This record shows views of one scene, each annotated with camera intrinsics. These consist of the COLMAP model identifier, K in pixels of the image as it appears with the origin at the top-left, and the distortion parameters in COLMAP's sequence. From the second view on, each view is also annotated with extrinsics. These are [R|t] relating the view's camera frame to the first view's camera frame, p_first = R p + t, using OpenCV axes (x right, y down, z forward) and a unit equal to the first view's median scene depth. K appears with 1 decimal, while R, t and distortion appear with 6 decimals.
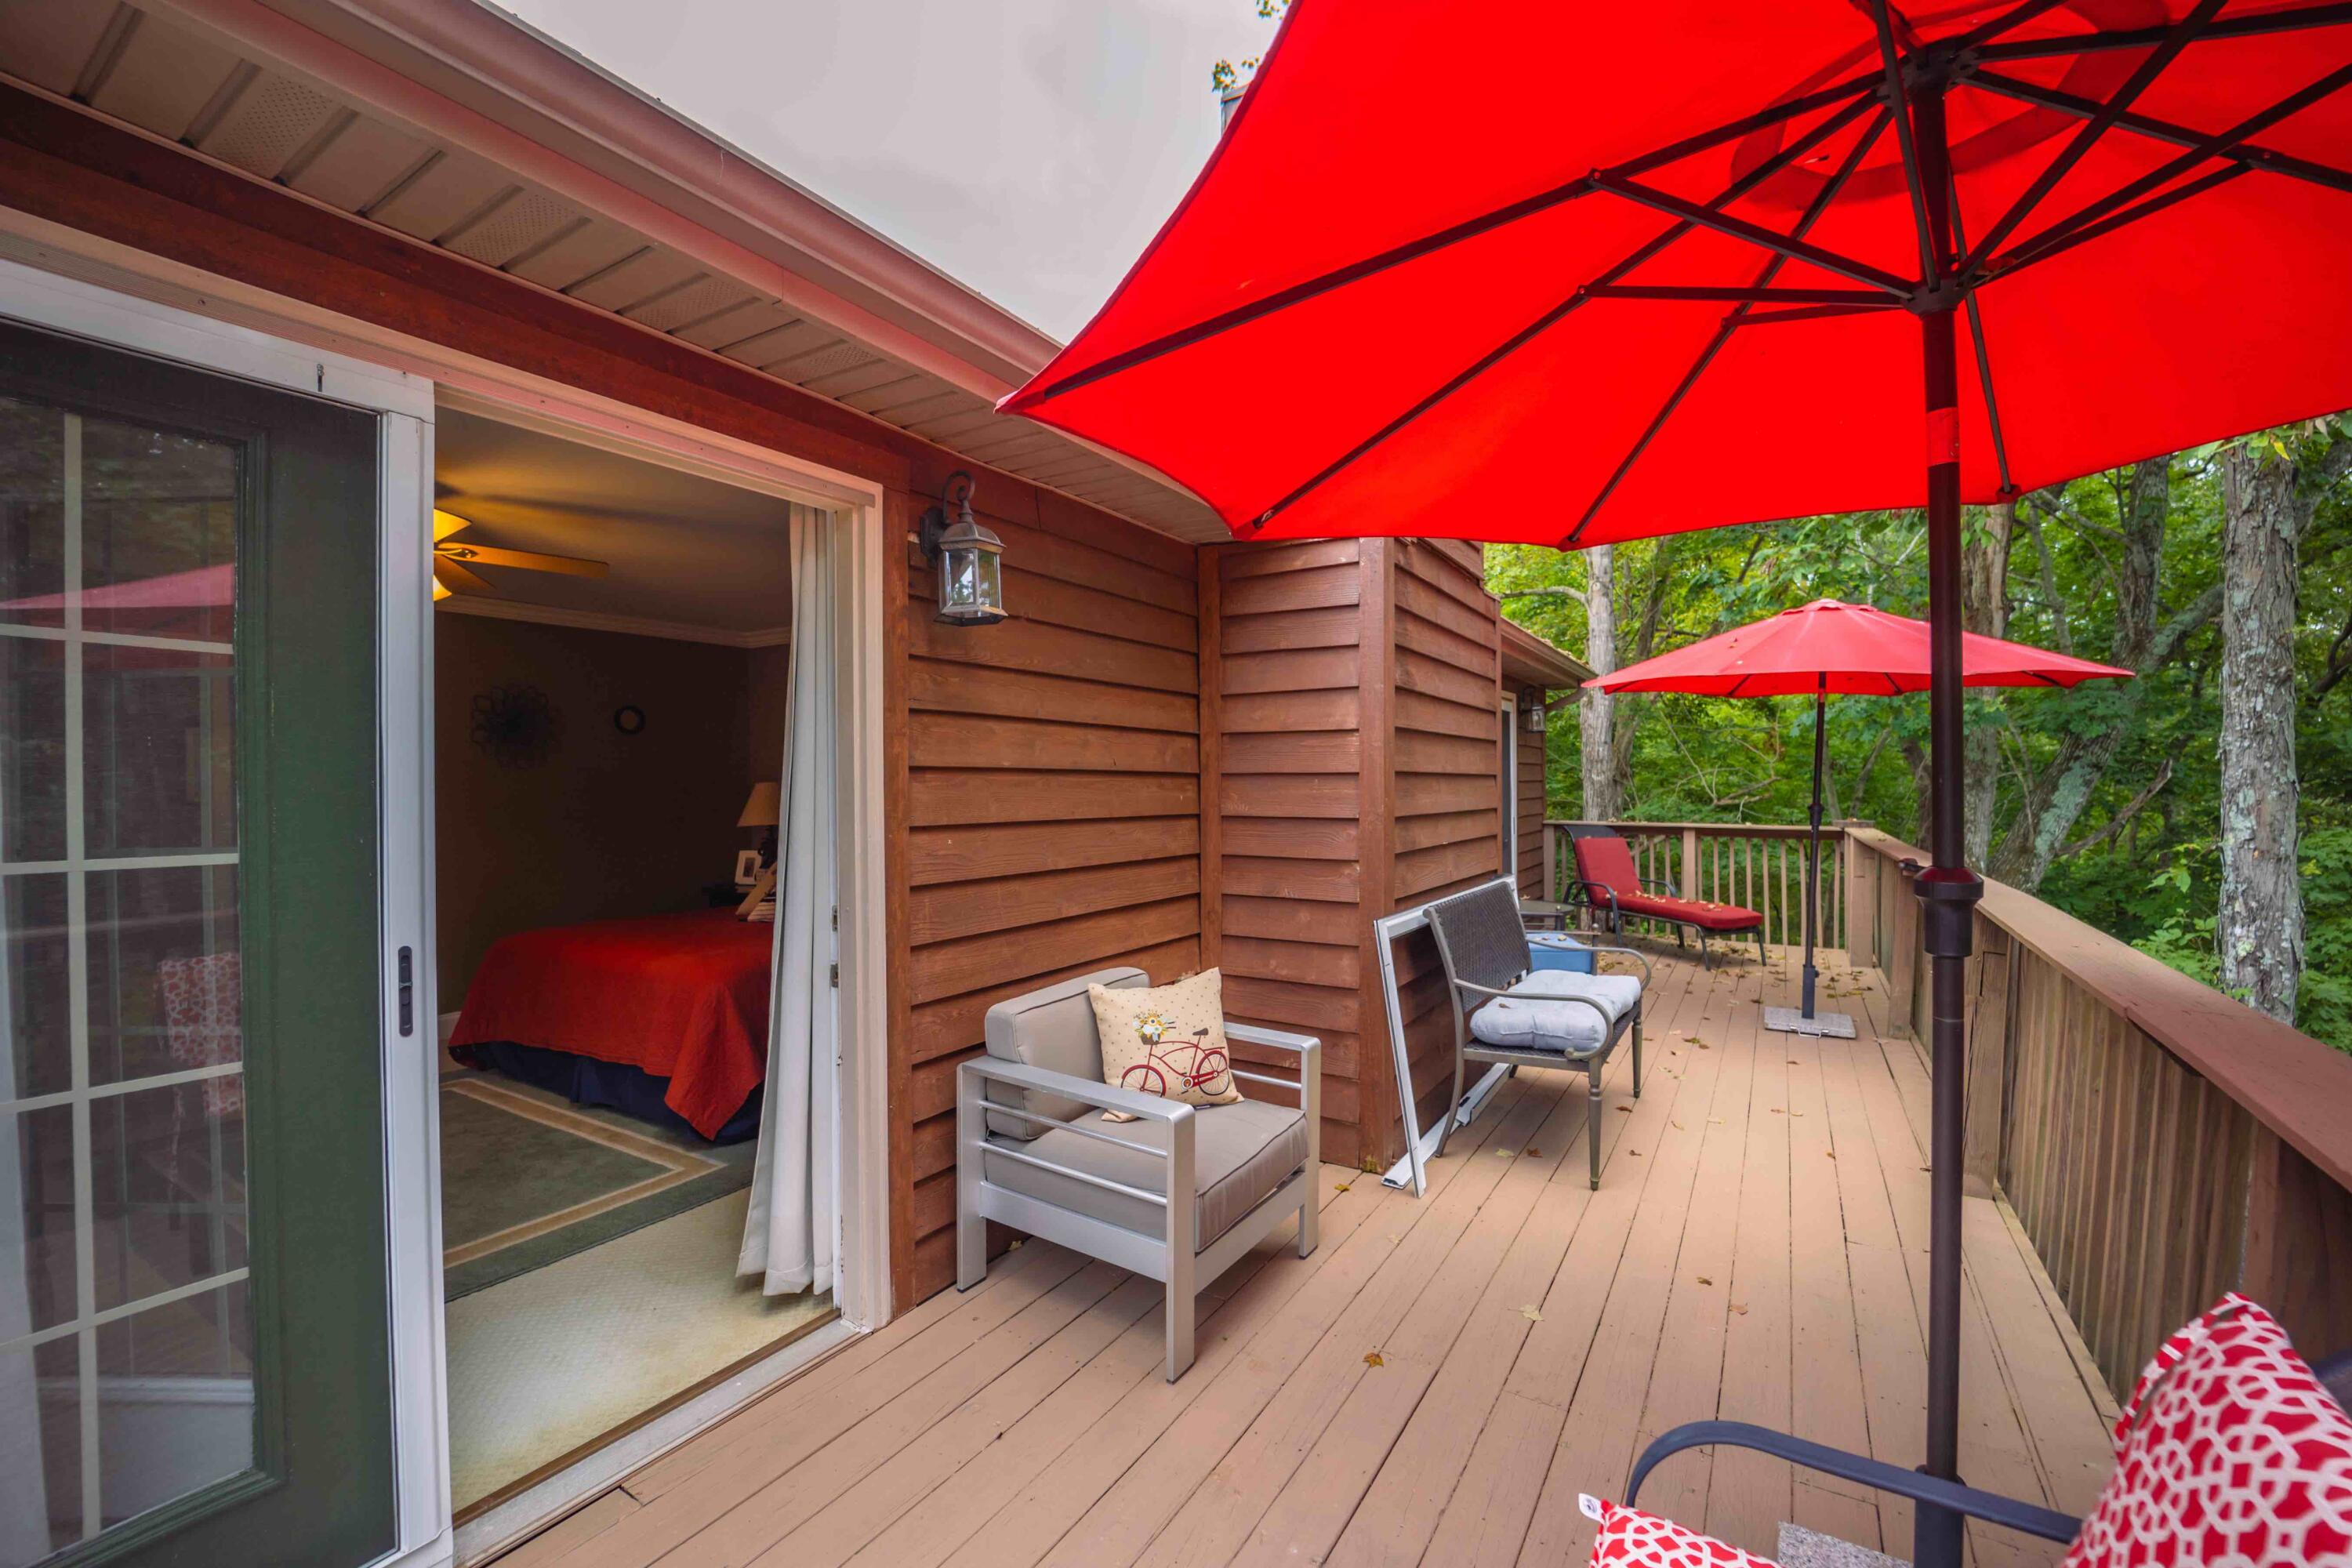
lens RADIAL K [[954.4, 0, 1176.0], [0, 954.4, 784.0], [0, 0, 1]] dist [0.029120, 0.000058]
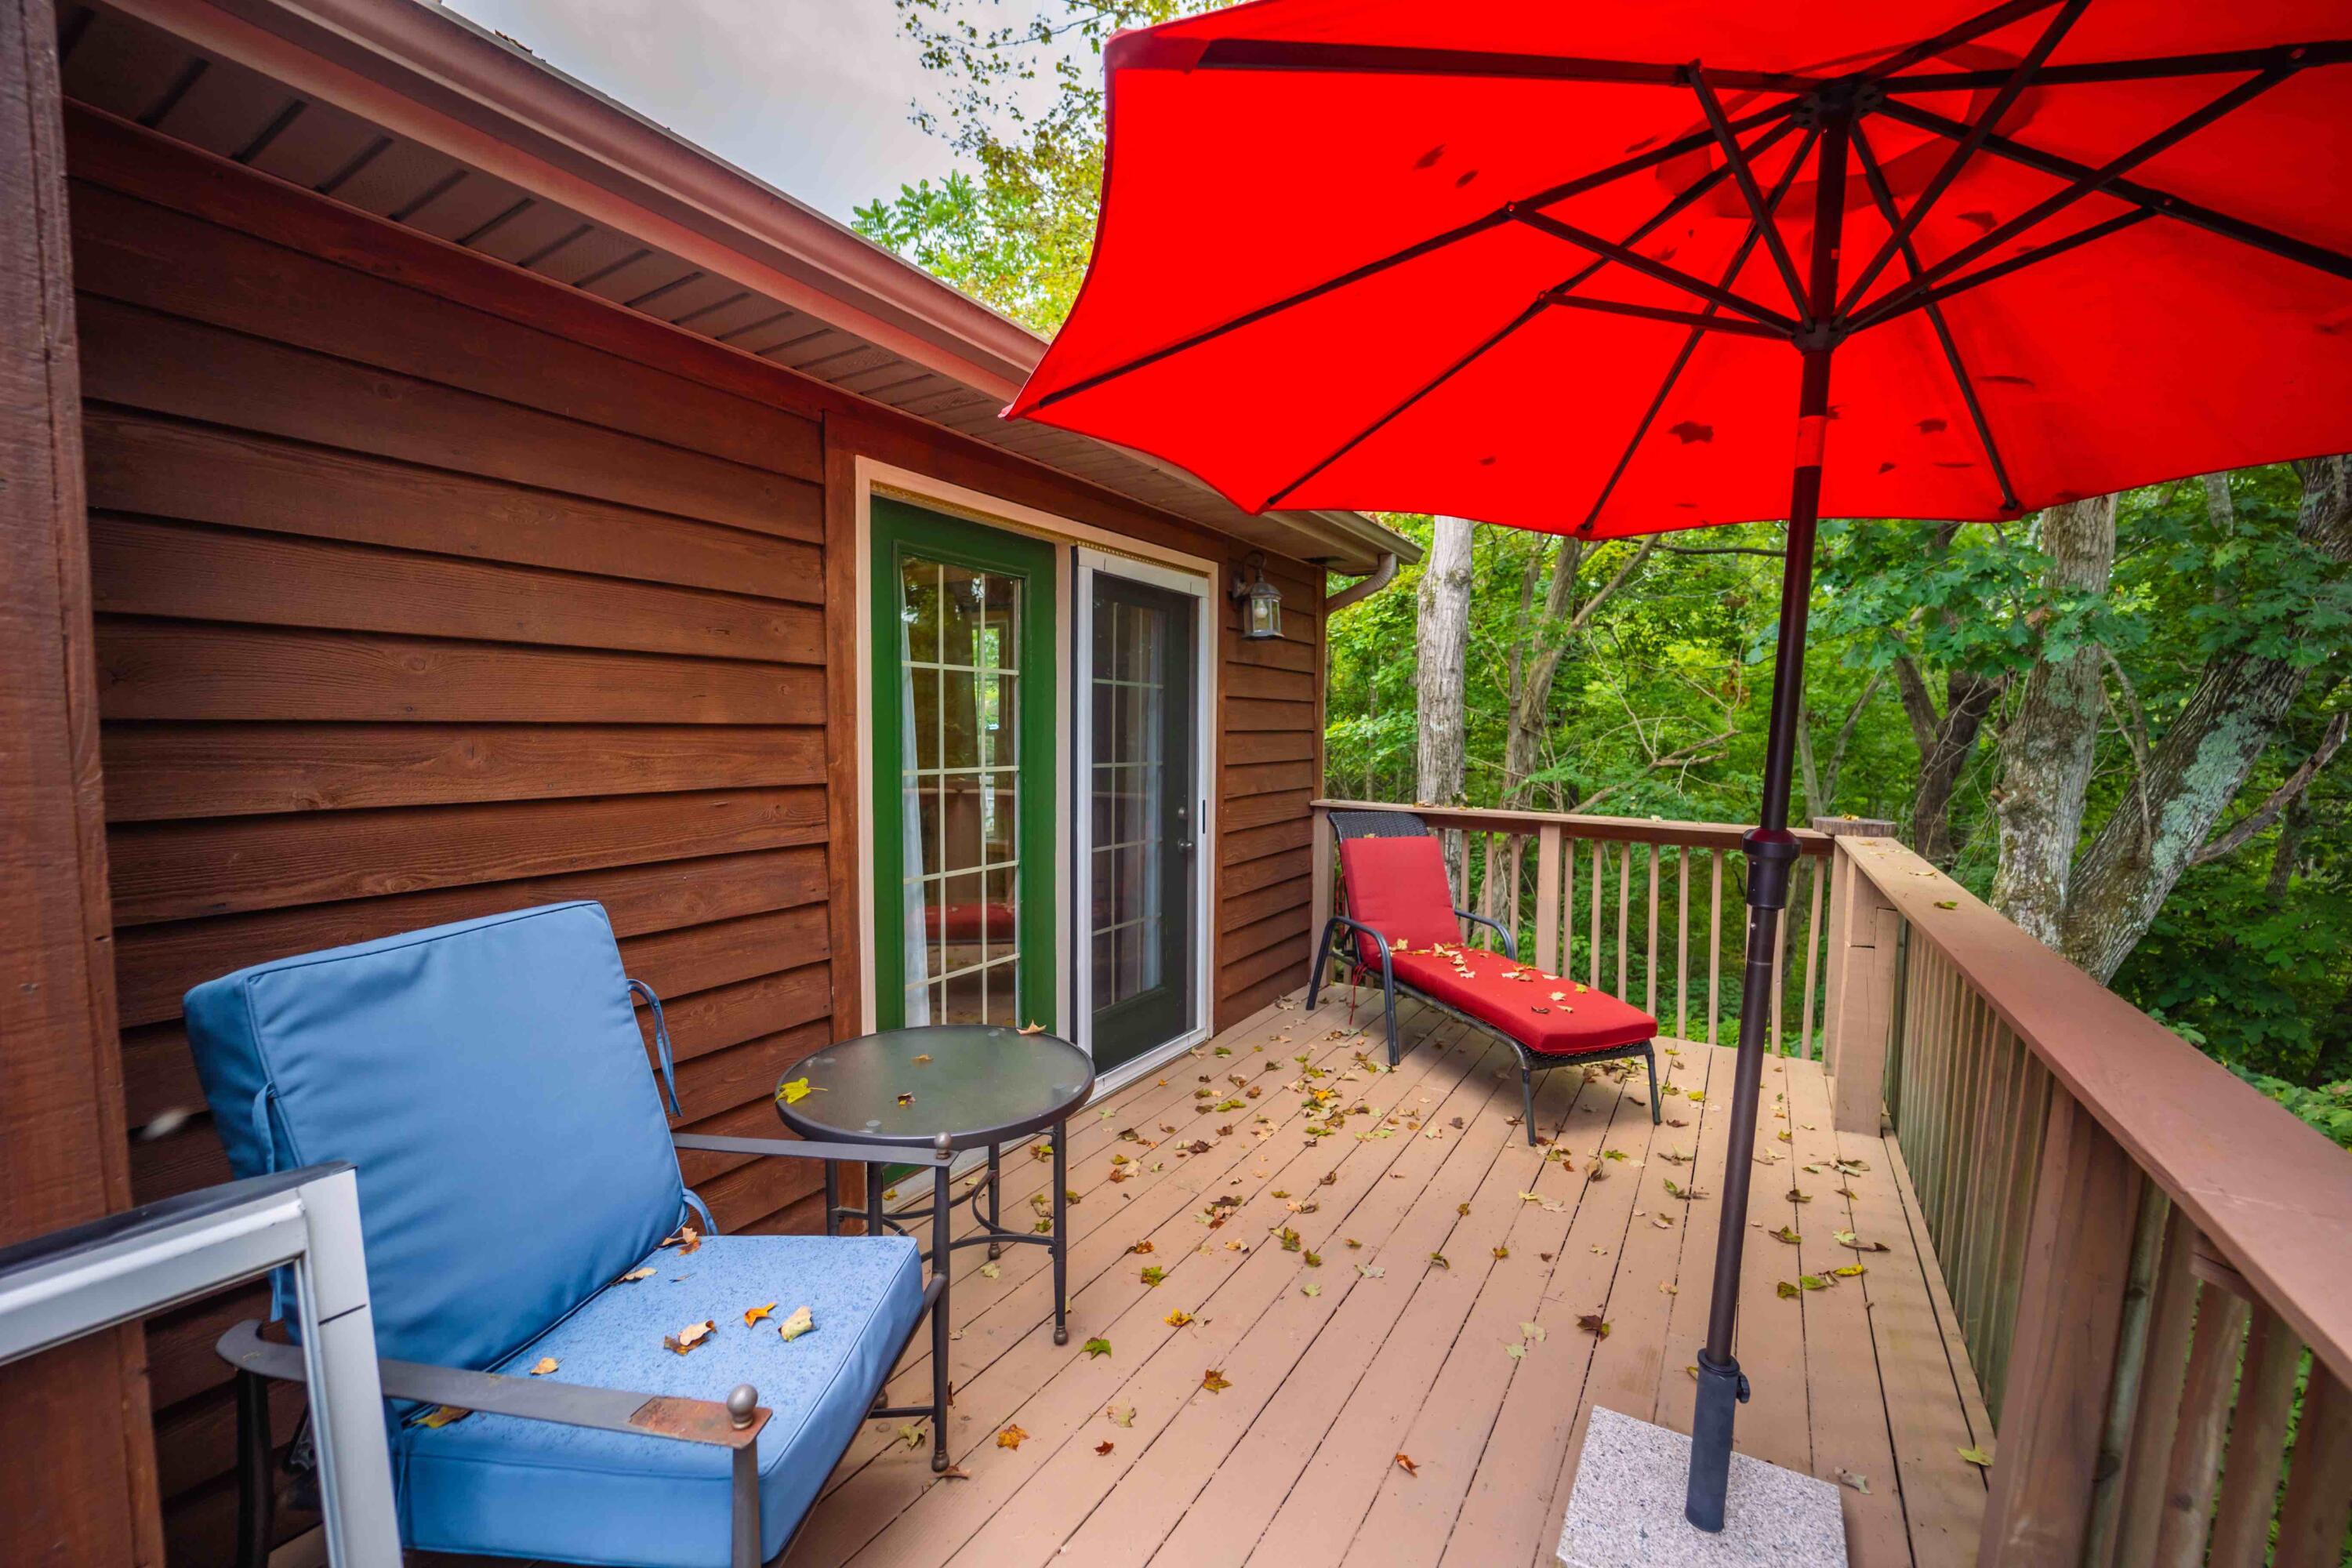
lens RADIAL K [[893.3, 0, 1202.2], [0, 893.3, 771.6], [0, 0, 1]] dist [0.025199, -0.000109]
pose [[0.999810, 0.017755, 0.008100, 0.306675], [-0.018145, 0.998543, 0.050829, -0.005196], [-0.007186, -0.050967, 0.998674, 0.457354]]
